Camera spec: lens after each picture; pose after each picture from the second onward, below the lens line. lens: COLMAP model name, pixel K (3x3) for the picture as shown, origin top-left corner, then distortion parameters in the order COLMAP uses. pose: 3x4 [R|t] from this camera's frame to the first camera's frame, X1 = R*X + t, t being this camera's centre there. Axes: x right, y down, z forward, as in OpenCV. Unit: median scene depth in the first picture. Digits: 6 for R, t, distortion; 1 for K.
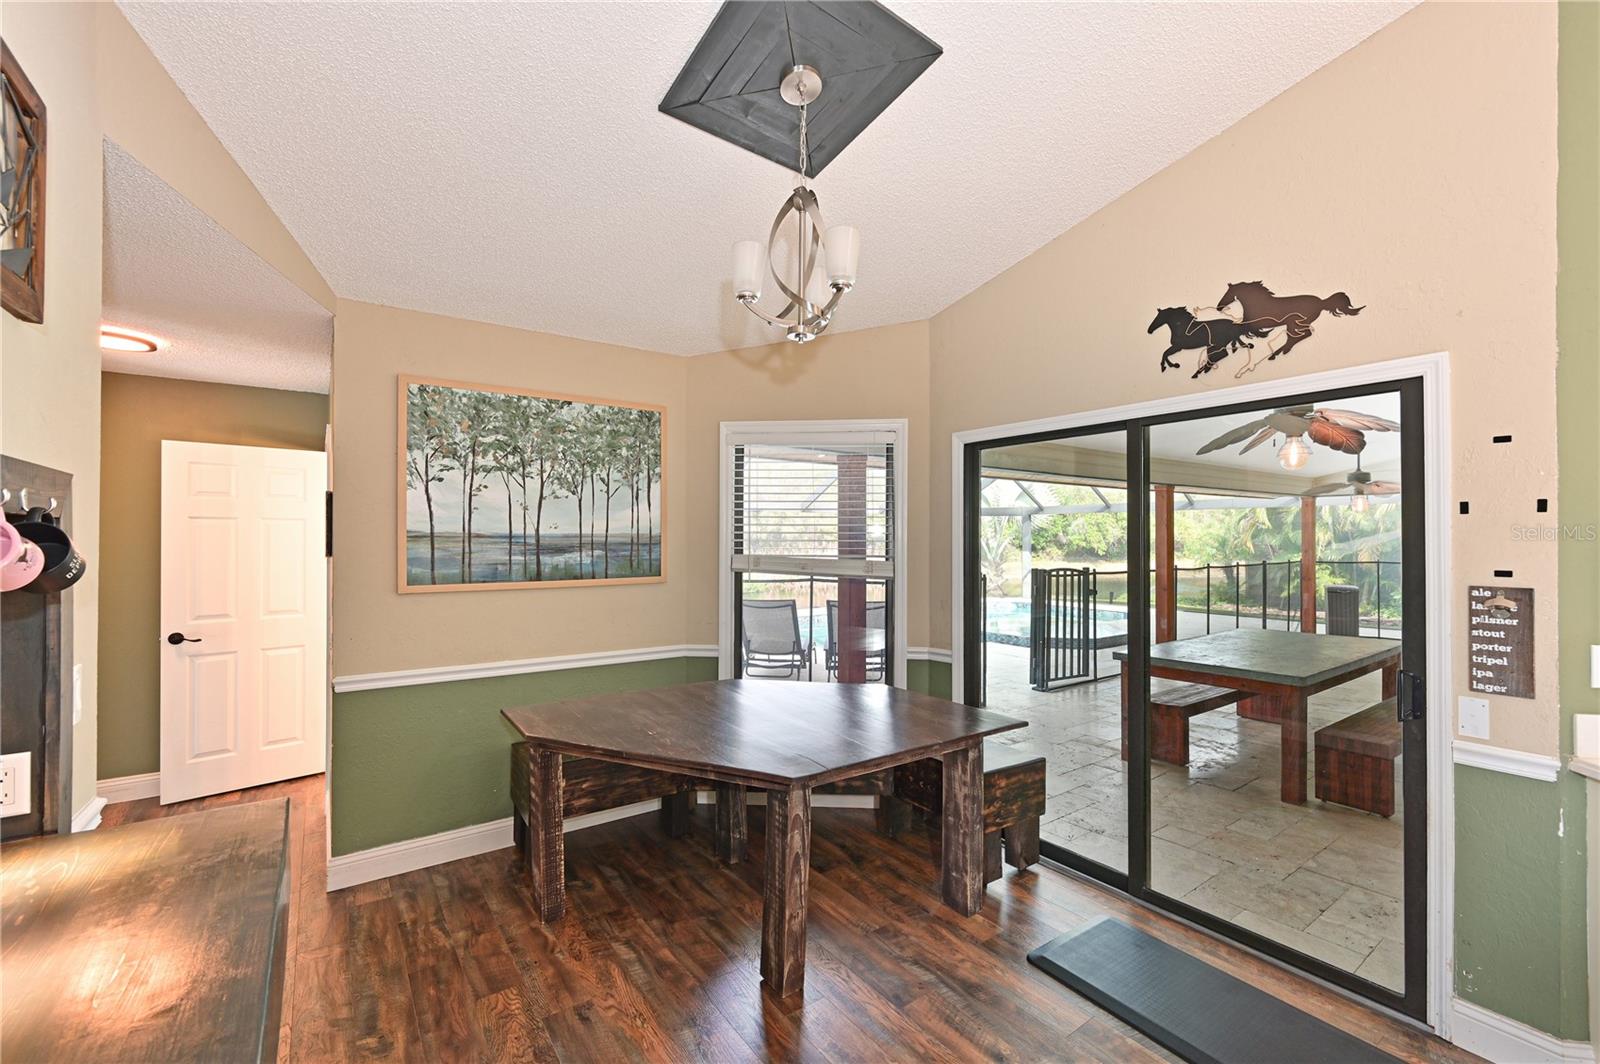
lens RADIAL K [[682.9, 0, 798.9], [0, 682.9, 529.4], [0, 0, 1]] dist [0.001193, -0.000400]
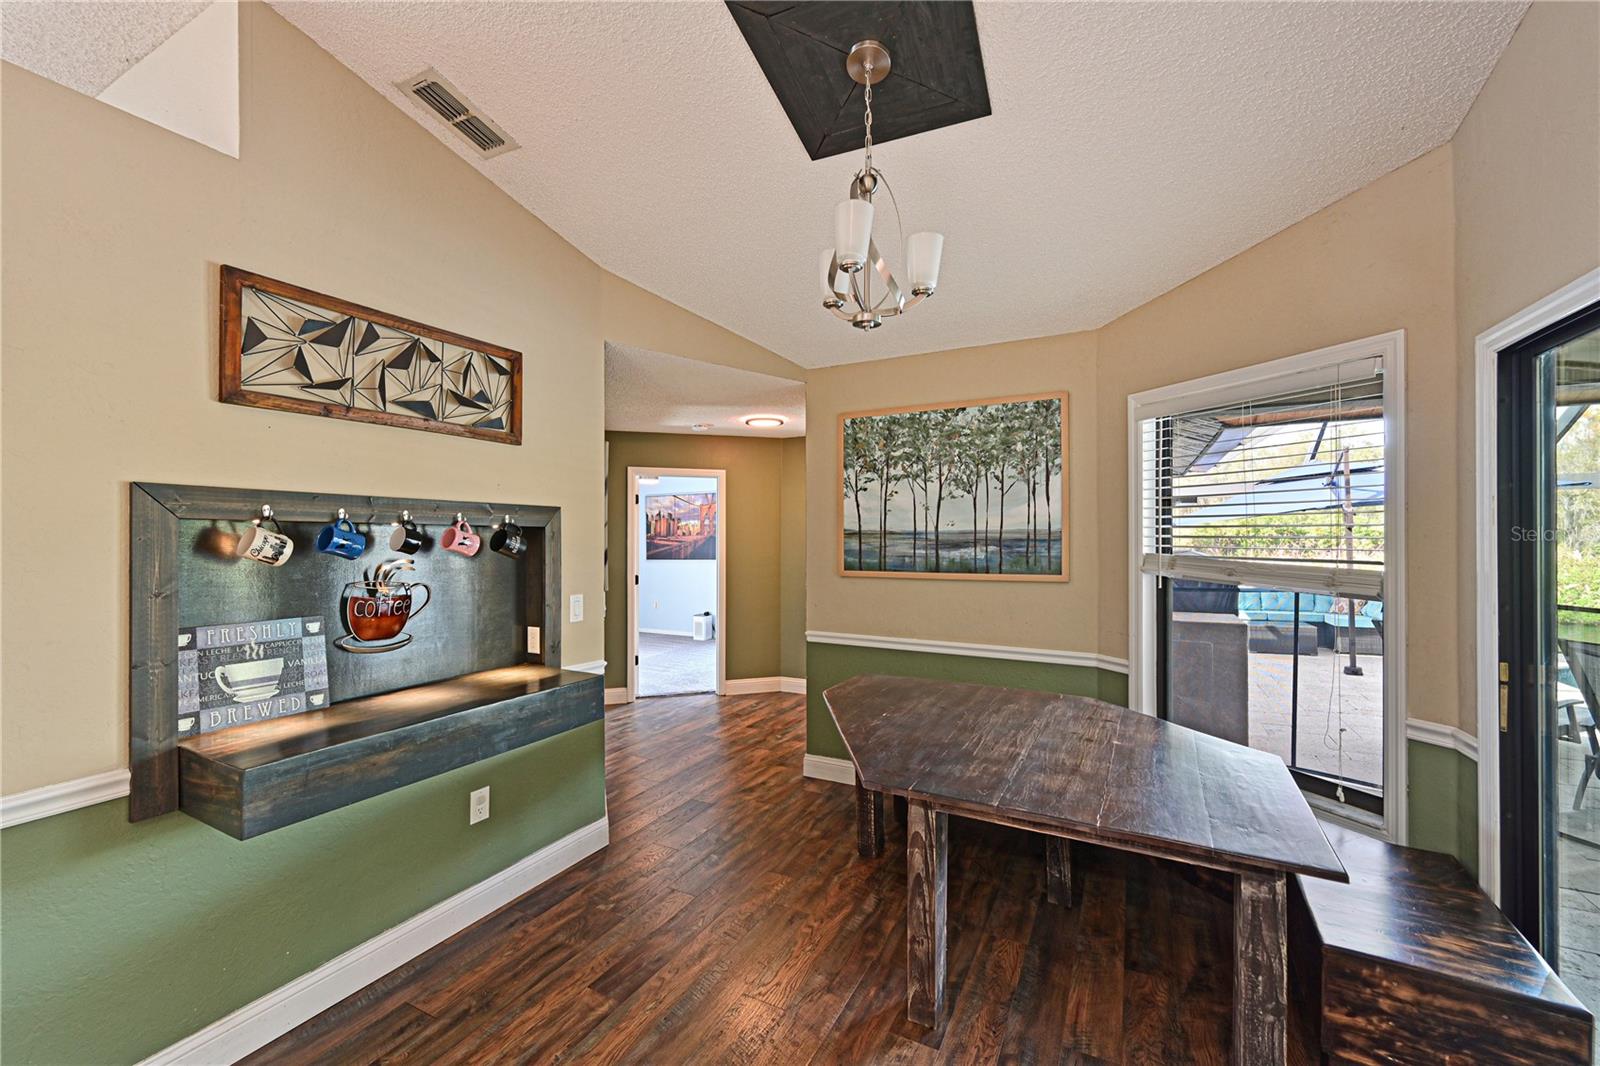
lens RADIAL K [[651.8, 0, 798.6], [0, 651.8, 534.5], [0, 0, 1]] dist [0.000372, -0.000546]
pose [[0.438173, -0.007660, -0.898858, 0.484649], [0.012084, 0.999924, -0.002630, 0.012649], [0.898809, -0.009710, 0.438232, 0.322252]]
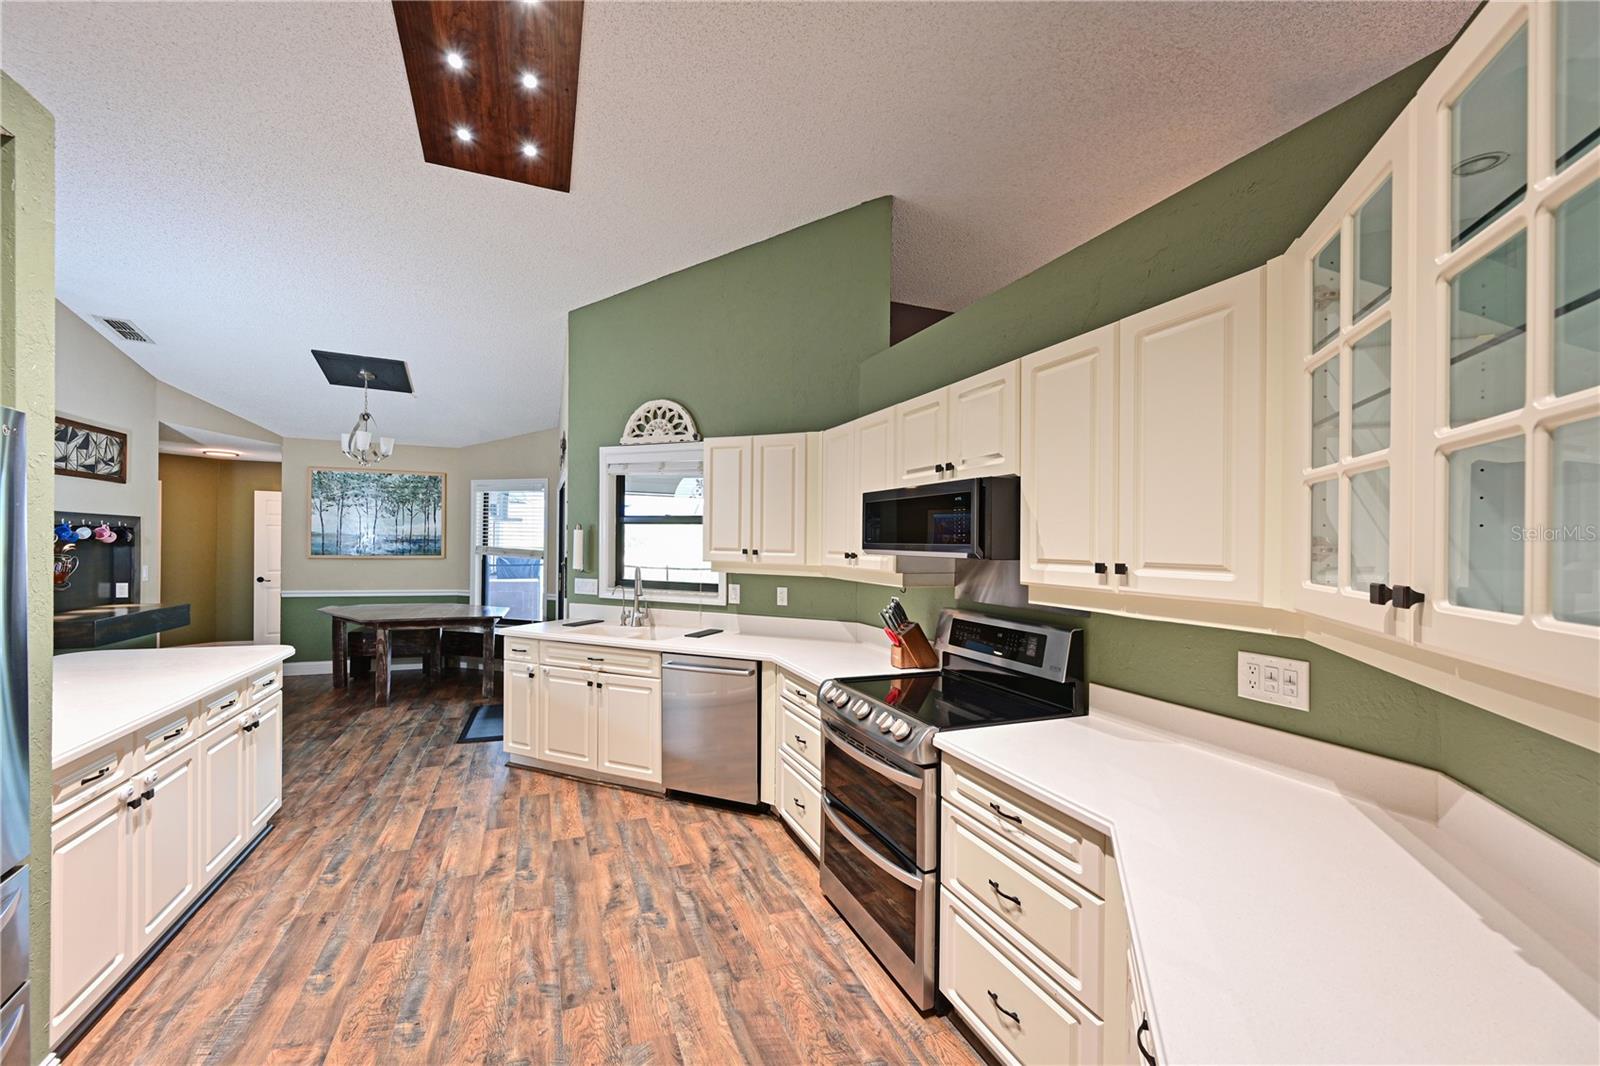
lens RADIAL K [[651.8, 0, 813.8], [0, 651.8, 548.1], [0, 0, 1]] dist [0.000372, -0.000546]
pose [[0.970090, 0.012112, -0.242441, 1.521564], [-0.008842, 0.999855, 0.014570, 0.008044], [0.242583, -0.011990, 0.970057, -0.712422]]
